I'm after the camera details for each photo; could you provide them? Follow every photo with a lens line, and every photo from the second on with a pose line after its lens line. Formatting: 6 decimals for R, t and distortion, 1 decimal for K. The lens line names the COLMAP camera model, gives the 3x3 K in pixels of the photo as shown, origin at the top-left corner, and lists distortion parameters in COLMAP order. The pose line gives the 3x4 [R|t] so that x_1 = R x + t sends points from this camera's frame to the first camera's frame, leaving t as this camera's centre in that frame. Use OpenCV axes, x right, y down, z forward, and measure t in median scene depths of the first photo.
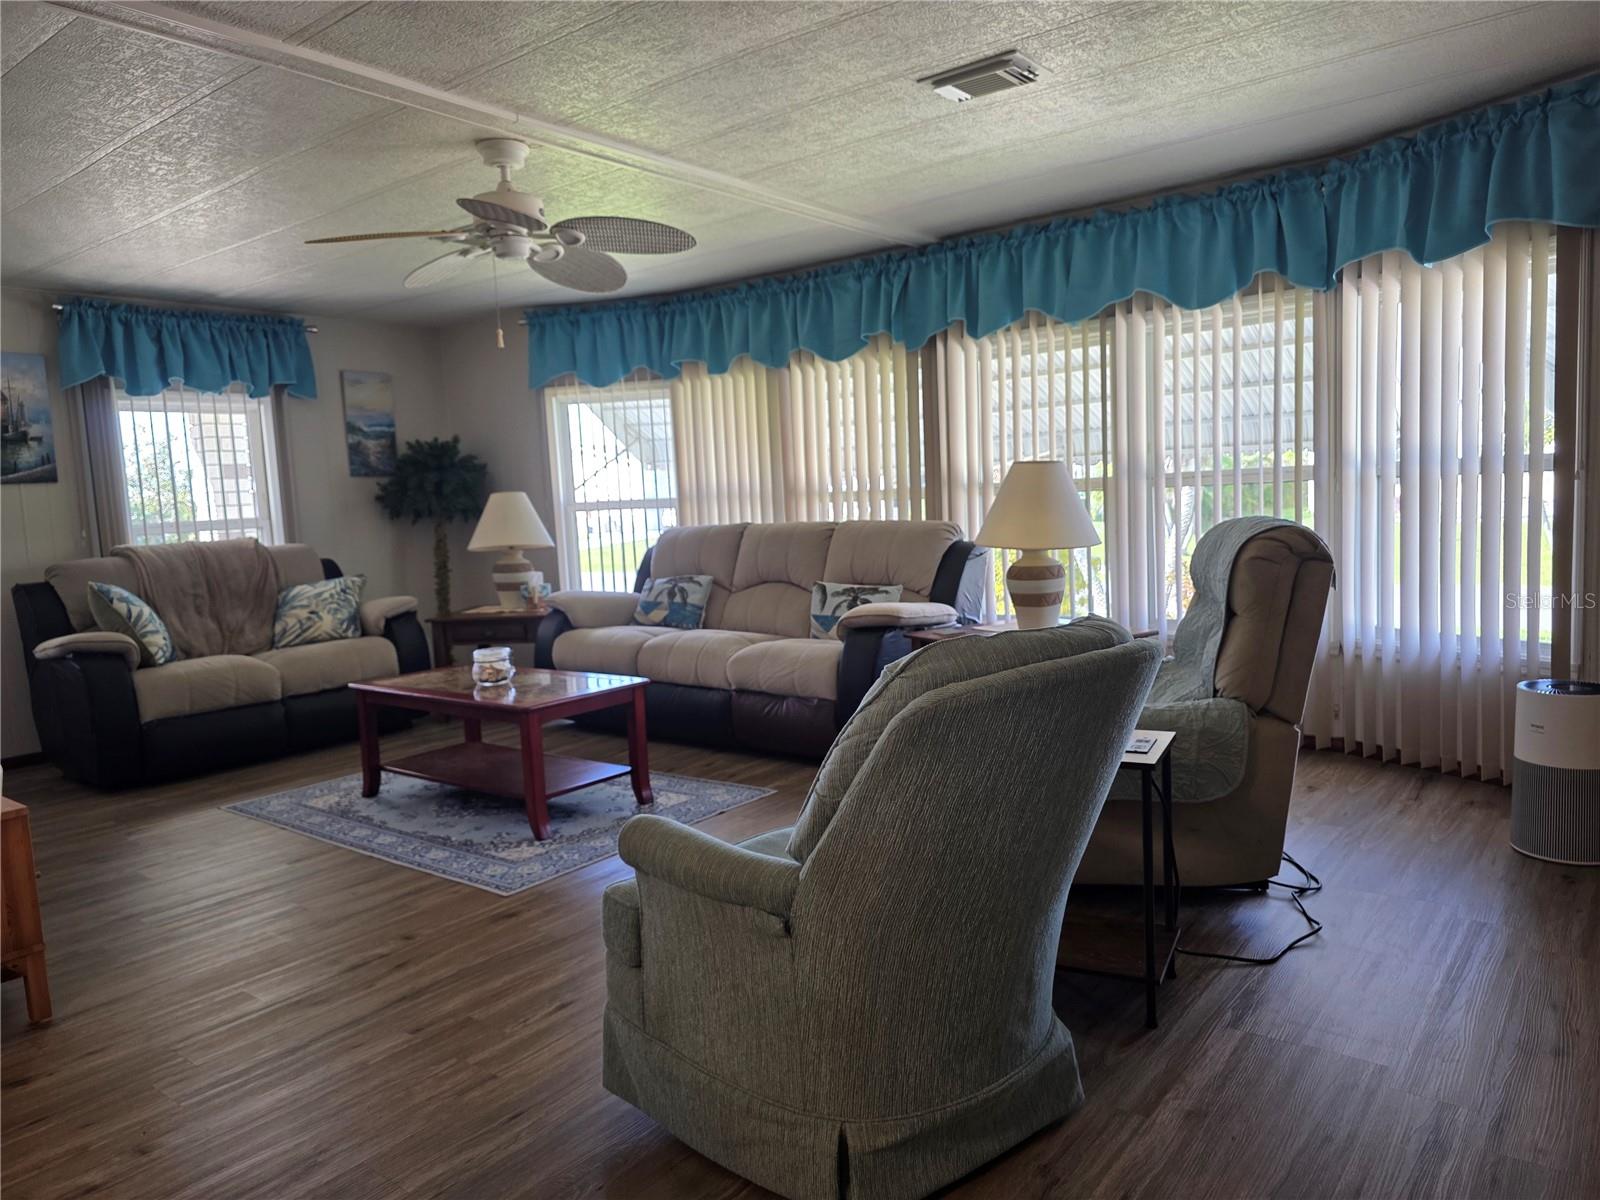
lens RADIAL K [[1090.3, 0, 807.4], [0, 1090.3, 601.5], [0, 0, 1]] dist [0.035422, -0.030763]
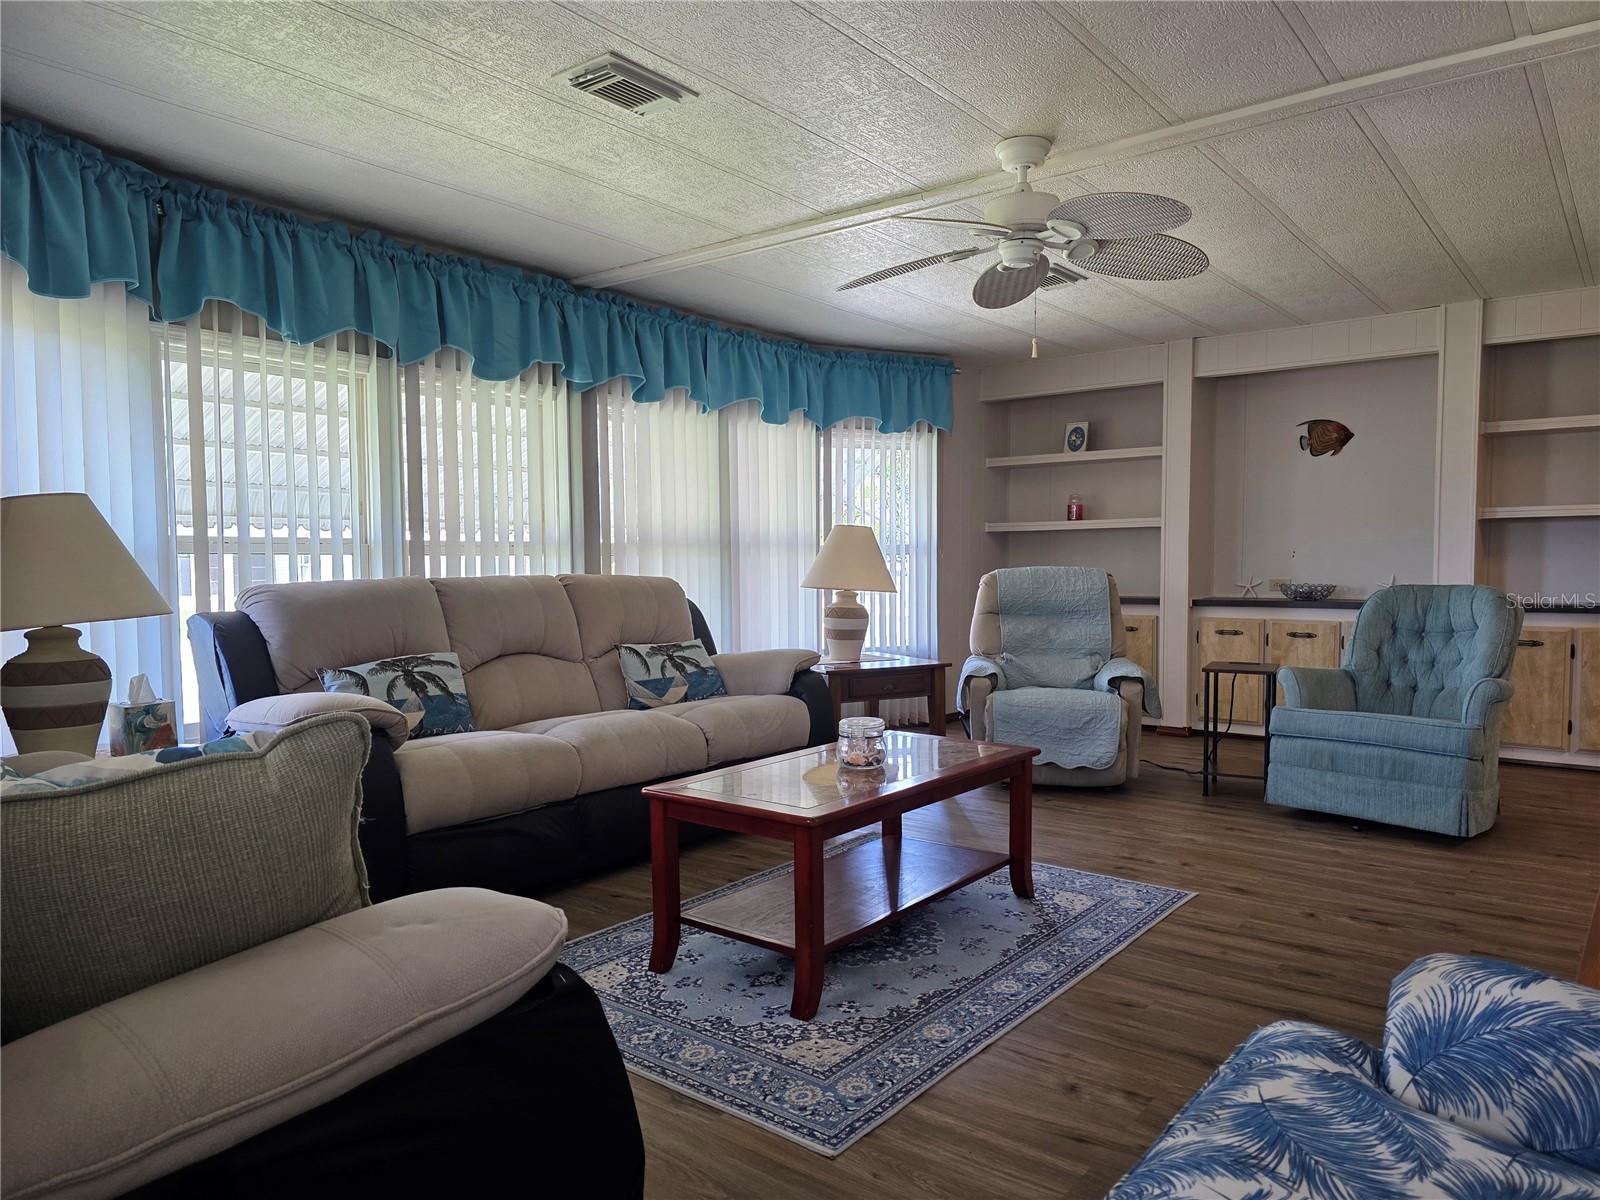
lens RADIAL K [[1064.8, 0, 798.0], [0, 1064.8, 638.8], [0, 0, 1]] dist [0.066372, 0.000101]
pose [[0.000435, -0.040044, 0.999198, -1.065521], [0.089298, 0.995208, 0.039845, -0.056014], [-0.996005, 0.089209, 0.004009, 1.072807]]
